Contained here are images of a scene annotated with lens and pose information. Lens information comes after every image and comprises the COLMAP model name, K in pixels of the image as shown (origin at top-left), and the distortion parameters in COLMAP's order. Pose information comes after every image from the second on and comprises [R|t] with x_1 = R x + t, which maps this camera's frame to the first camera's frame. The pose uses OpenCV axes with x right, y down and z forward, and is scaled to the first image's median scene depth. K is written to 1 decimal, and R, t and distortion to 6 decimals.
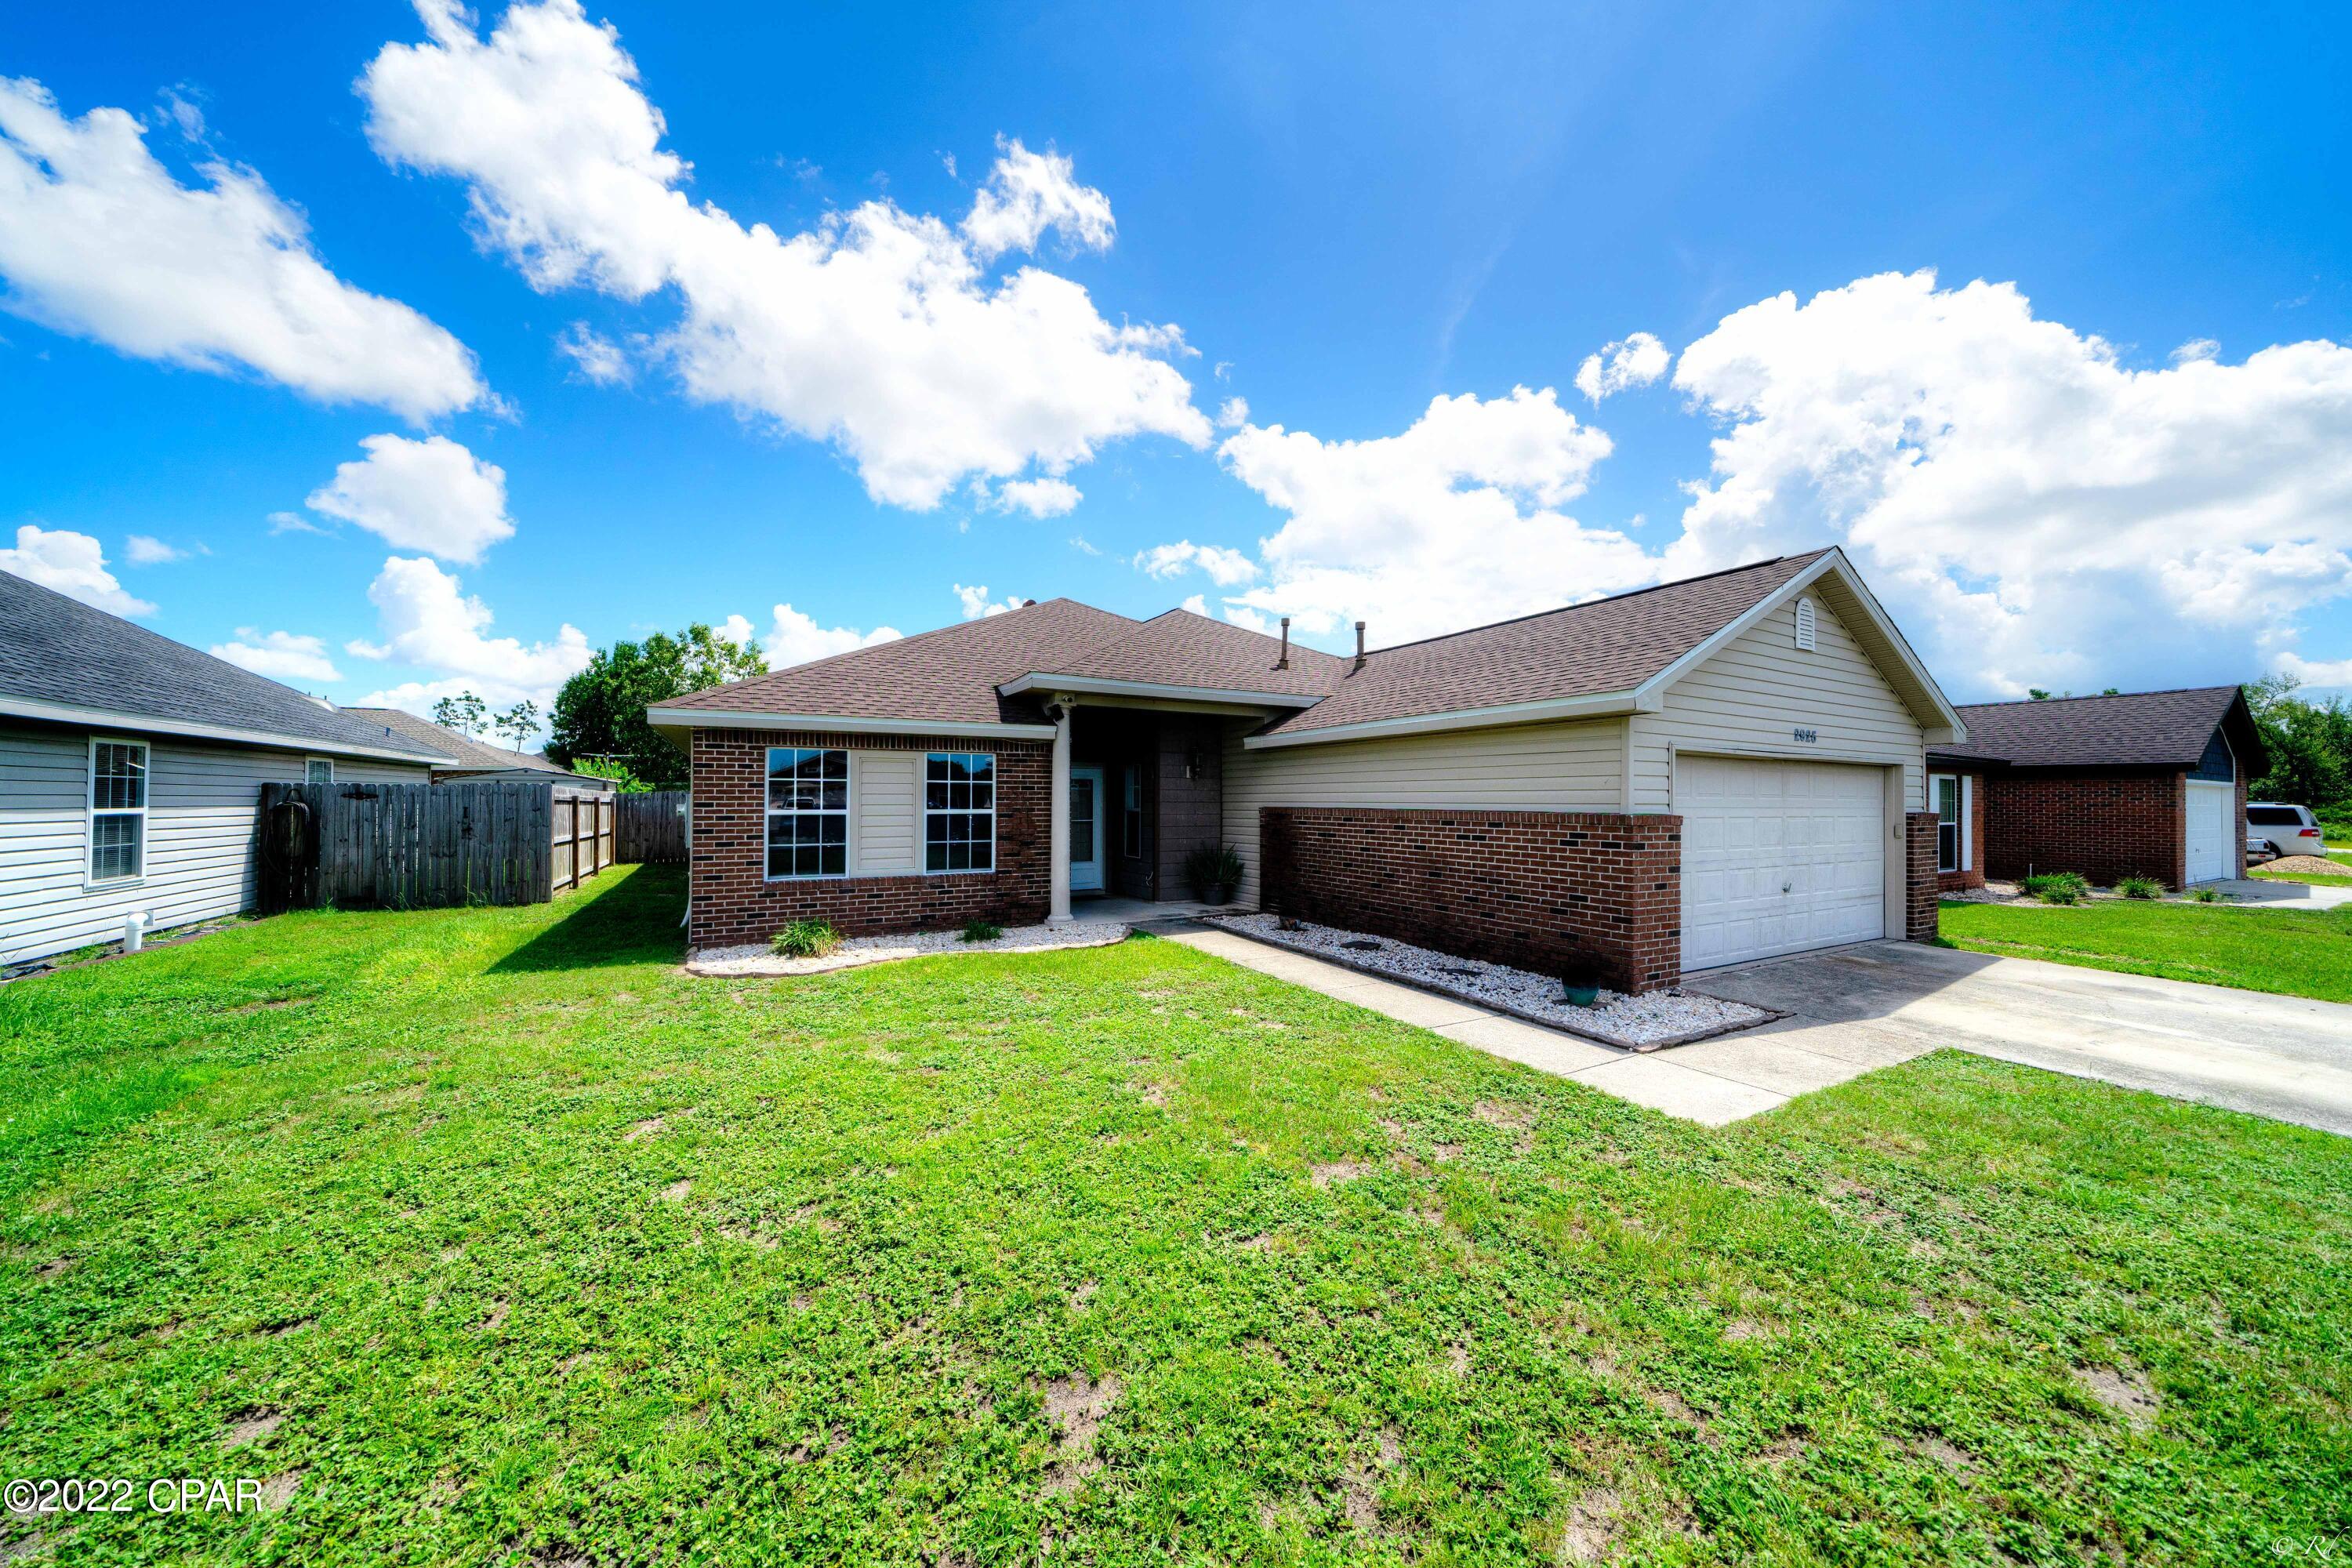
lens RADIAL K [[799.4, 0, 1176.0], [0, 799.4, 784.0], [0, 0, 1]] dist [-0.011362, 0.000079]
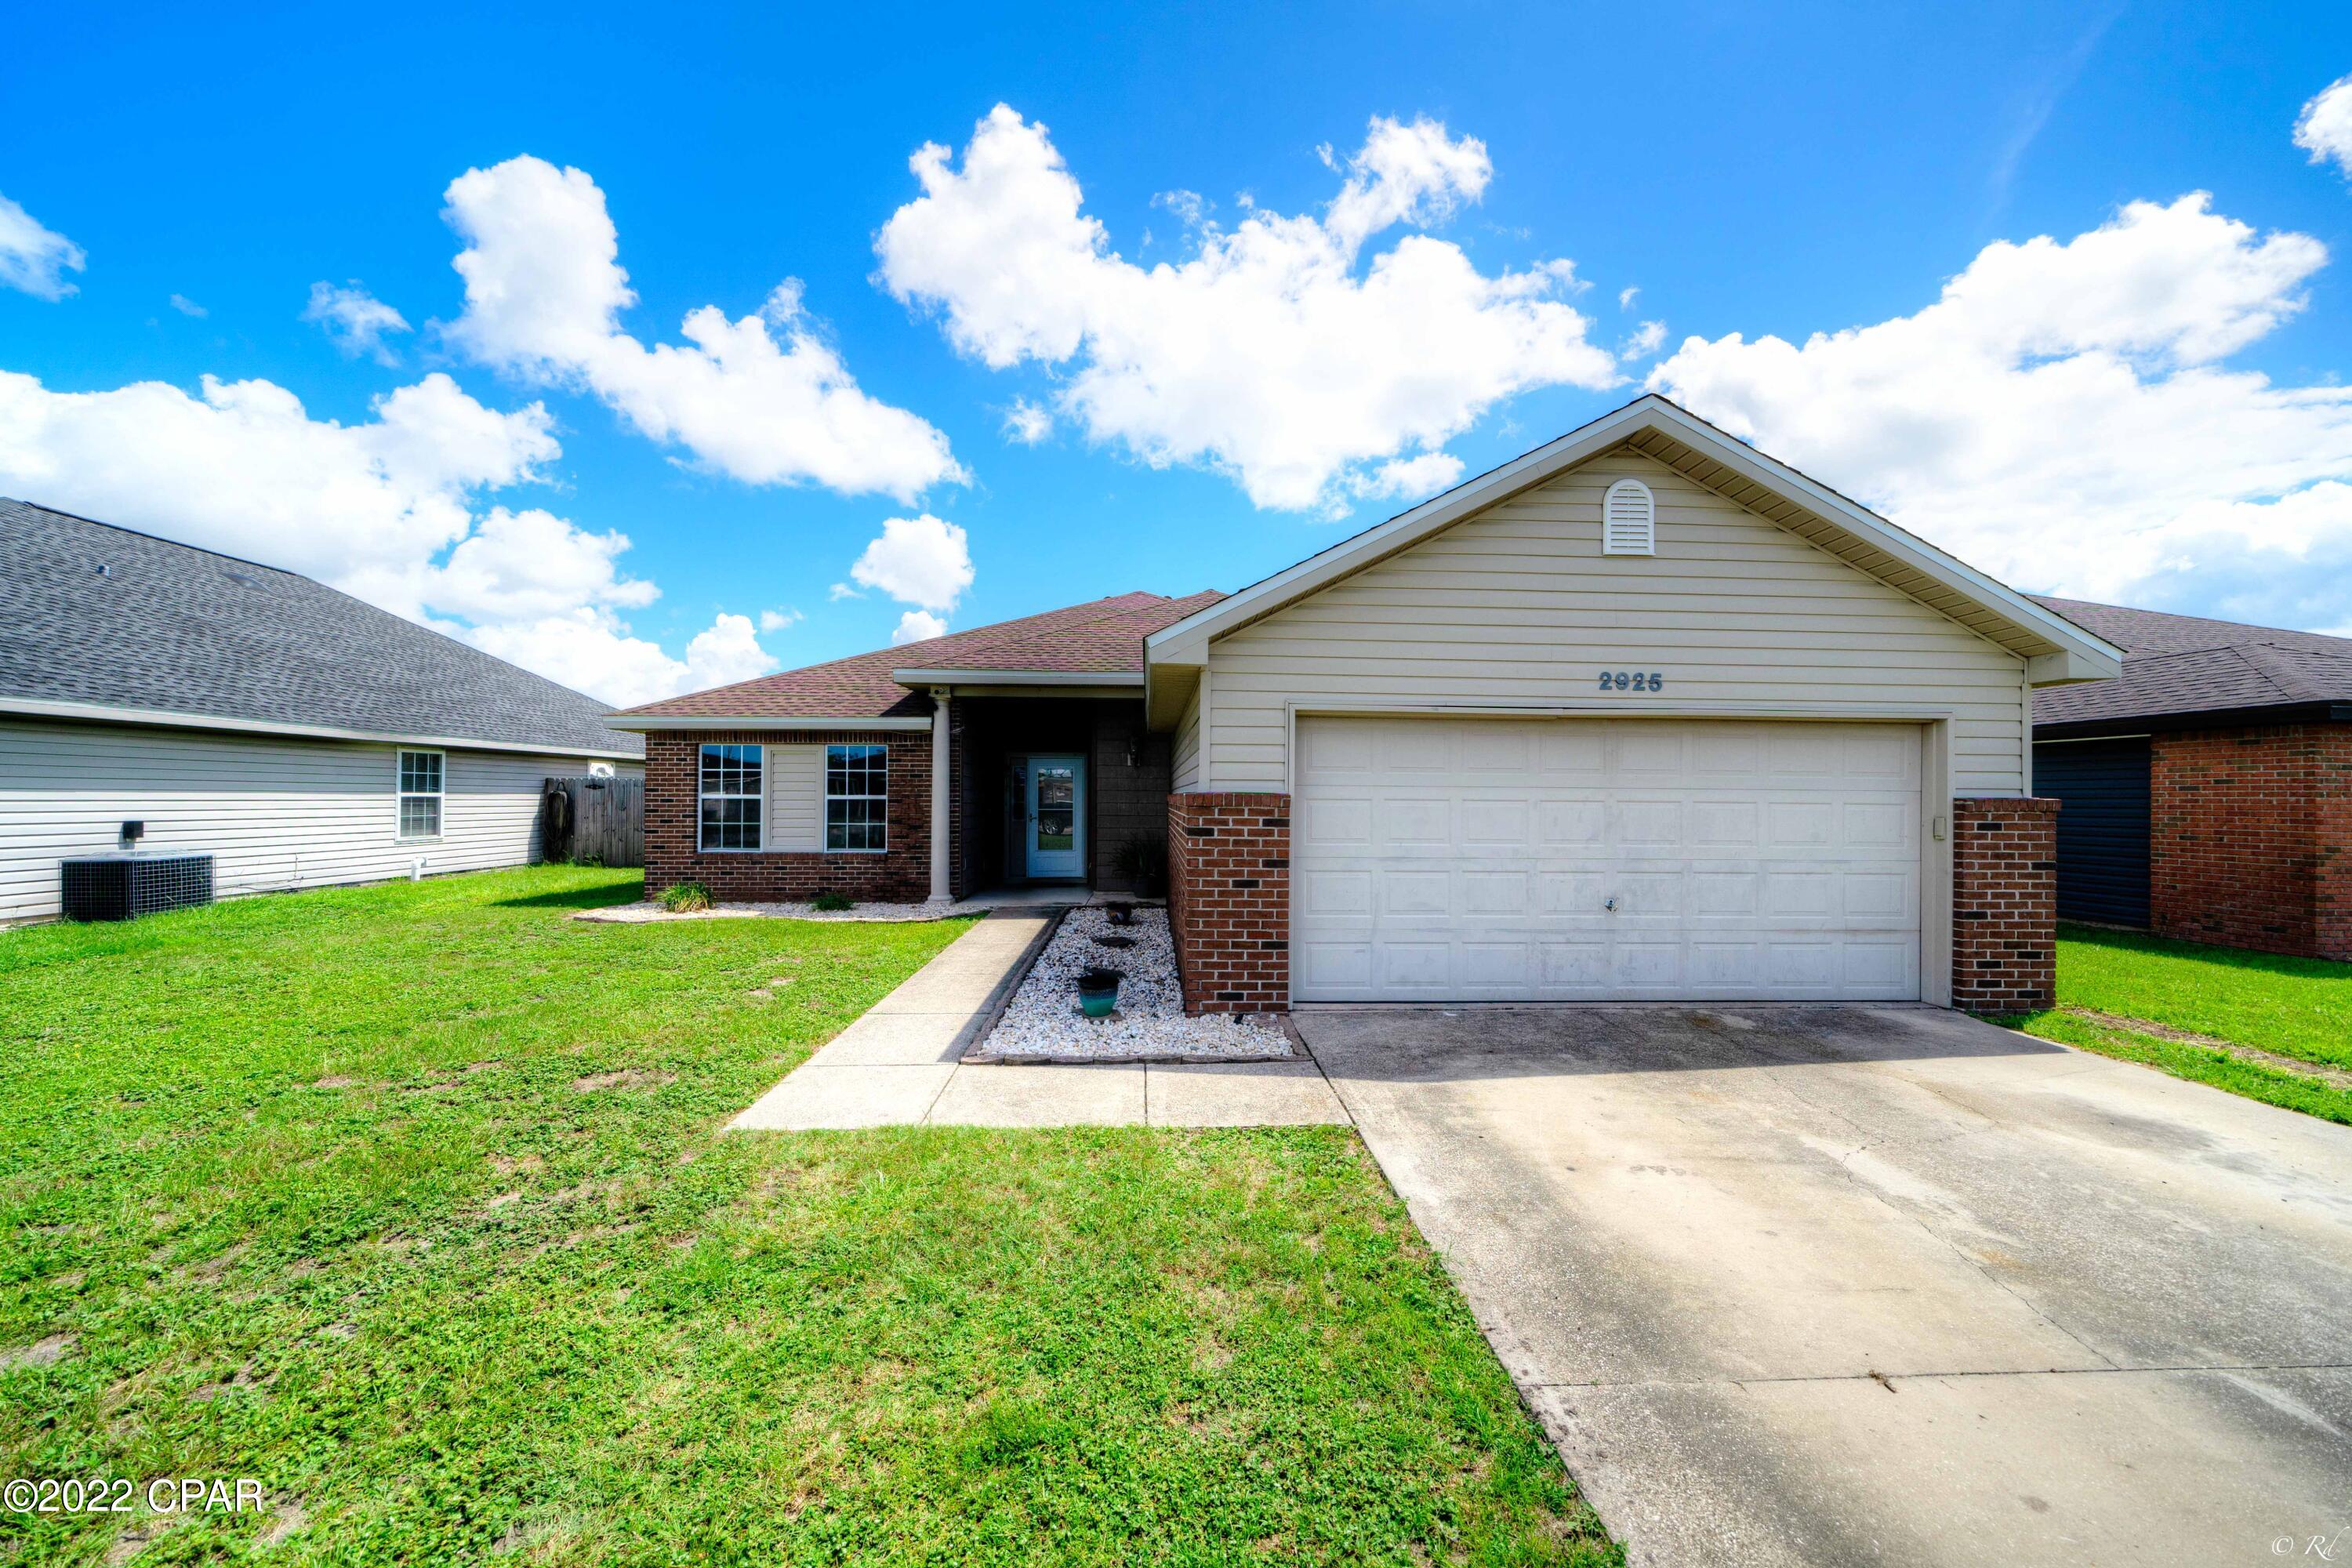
lens RADIAL K [[834.0, 0, 1175.3], [0, 834.0, 772.1], [0, 0, 1]] dist [-0.012636, 0.000114]
pose [[0.893577, -0.013202, -0.448715, 0.667730], [0.007032, 0.999856, -0.015414, 0.021811], [0.448855, 0.010618, 0.893542, 0.165608]]
